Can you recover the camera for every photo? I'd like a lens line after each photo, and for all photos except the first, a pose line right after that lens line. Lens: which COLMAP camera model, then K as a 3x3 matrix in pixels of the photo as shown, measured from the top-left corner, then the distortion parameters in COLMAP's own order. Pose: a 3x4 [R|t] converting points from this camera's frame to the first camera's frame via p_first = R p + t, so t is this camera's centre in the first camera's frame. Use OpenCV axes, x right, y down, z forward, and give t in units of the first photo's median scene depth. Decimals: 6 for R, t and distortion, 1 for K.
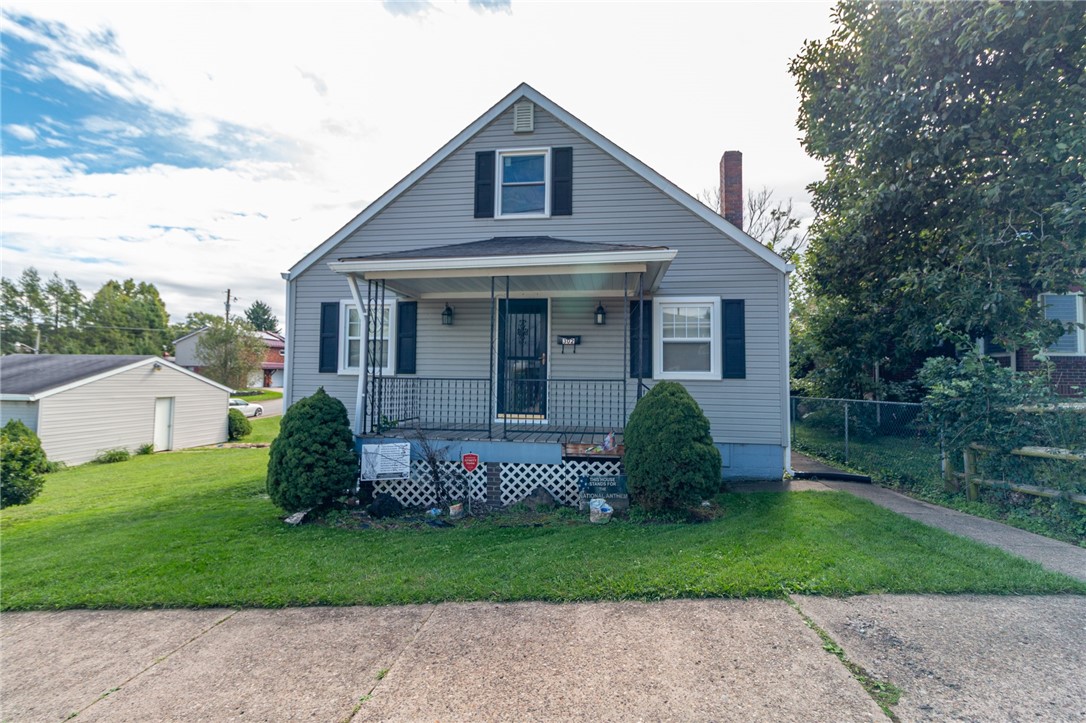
lens RADIAL K [[500.2, 0, 541.5], [0, 500.2, 360.4], [0, 0, 1]] dist [-0.000346, -0.000017]
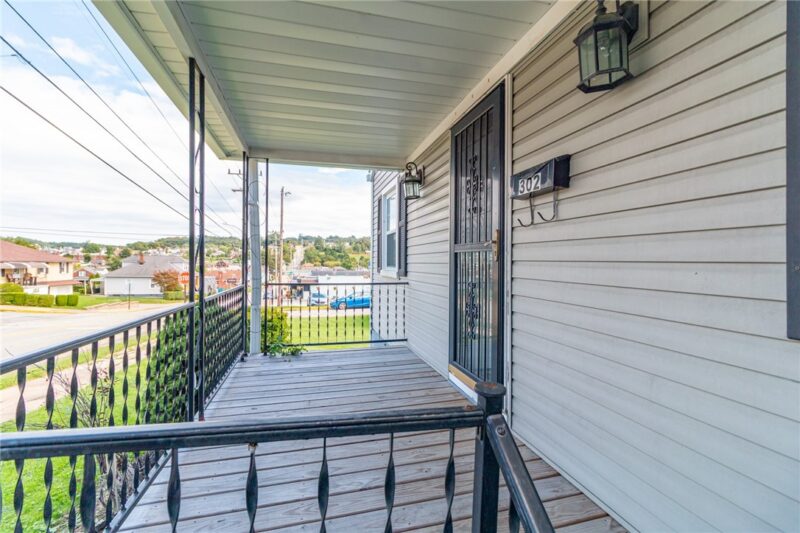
lens RADIAL K [[368.4, 0, 401.2], [0, 368.4, 263.5], [0, 0, 1]] dist [-0.000346, -0.000017]
pose [[0.384401, -0.009301, -0.923119, 0.232935], [0.024835, 0.999692, 0.000269, 0.008254], [0.922832, -0.023029, 0.384514, 0.838515]]
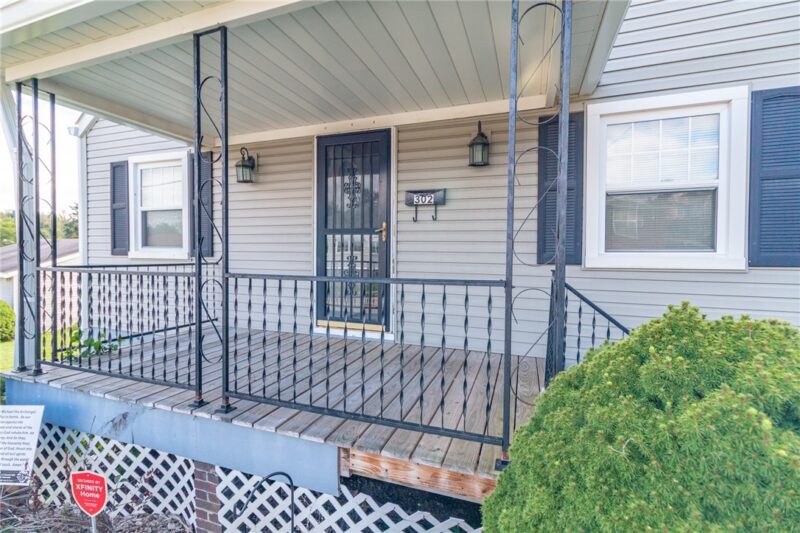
lens RADIAL K [[368.4, 0, 399.9], [0, 368.4, 262.1], [0, 0, 1]] dist [-0.000346, -0.000017]
pose [[0.978949, -0.000420, -0.204105, 0.113067], [0.011887, 0.998418, 0.054957, 0.009423], [0.203759, -0.056226, 0.977405, 0.581064]]
